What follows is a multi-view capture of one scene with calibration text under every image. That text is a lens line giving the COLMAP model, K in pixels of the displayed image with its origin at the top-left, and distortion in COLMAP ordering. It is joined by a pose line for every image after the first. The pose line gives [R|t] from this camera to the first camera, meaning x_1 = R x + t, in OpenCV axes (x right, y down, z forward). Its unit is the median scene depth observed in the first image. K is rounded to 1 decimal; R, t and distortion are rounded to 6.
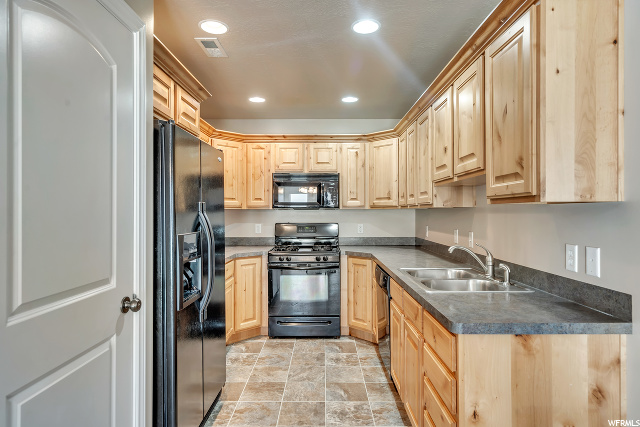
lens RADIAL K [[381.6, 0, 324.0], [0, 381.6, 211.4], [0, 0, 1]] dist [0.031055, 0.000977]
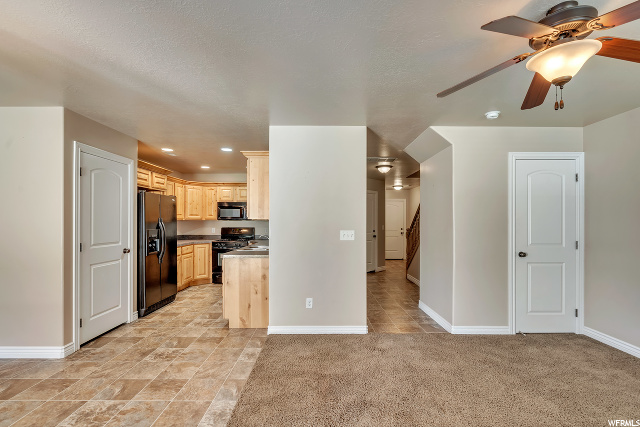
lens RADIAL K [[291.5, 0, 320.4], [0, 291.5, 222.5], [0, 0, 1]] dist [-0.005109, 0.001090]
pose [[0.999988, 0.004470, 0.001866, 0.424559], [-0.004479, 0.999980, 0.004575, -0.004004], [-0.001846, -0.004584, 0.999988, -0.545346]]
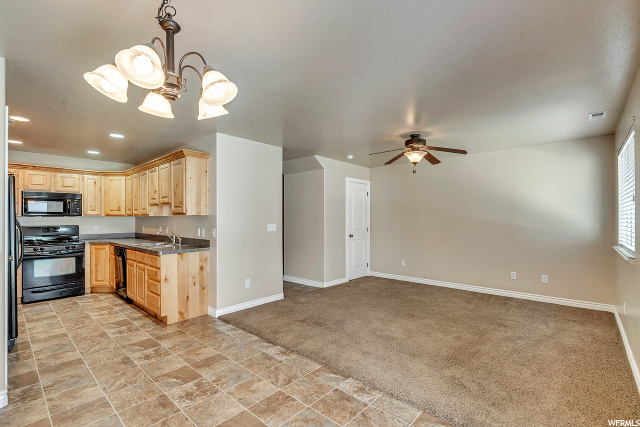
lens RADIAL K [[291.5, 0, 320.1], [0, 291.5, 218.3], [0, 0, 1]] dist [-0.005109, 0.001090]
pose [[0.671259, 0.001029, 0.741223, -0.204719], [-0.001371, 0.999999, -0.000146, 0.001238], [-0.741222, -0.000918, 0.671259, -0.591467]]
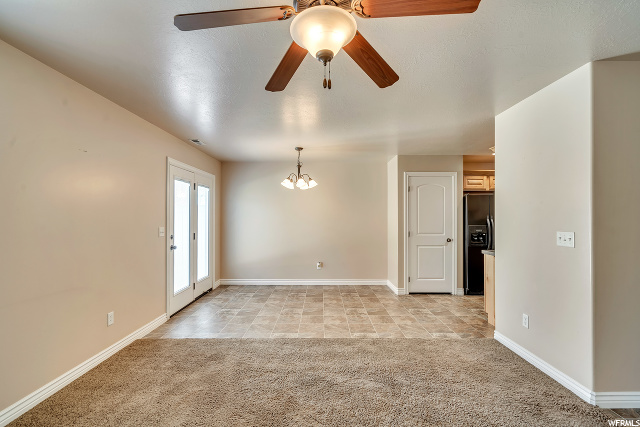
lens RADIAL K [[291.5, 0, 323.4], [0, 291.5, 217.5], [0, 0, 1]] dist [-0.005109, 0.001090]
pose [[0.004981, -0.001249, -0.999987, 1.068966], [0.003866, 0.999992, -0.001229, -0.005488], [0.999980, -0.003860, 0.004986, -0.169030]]
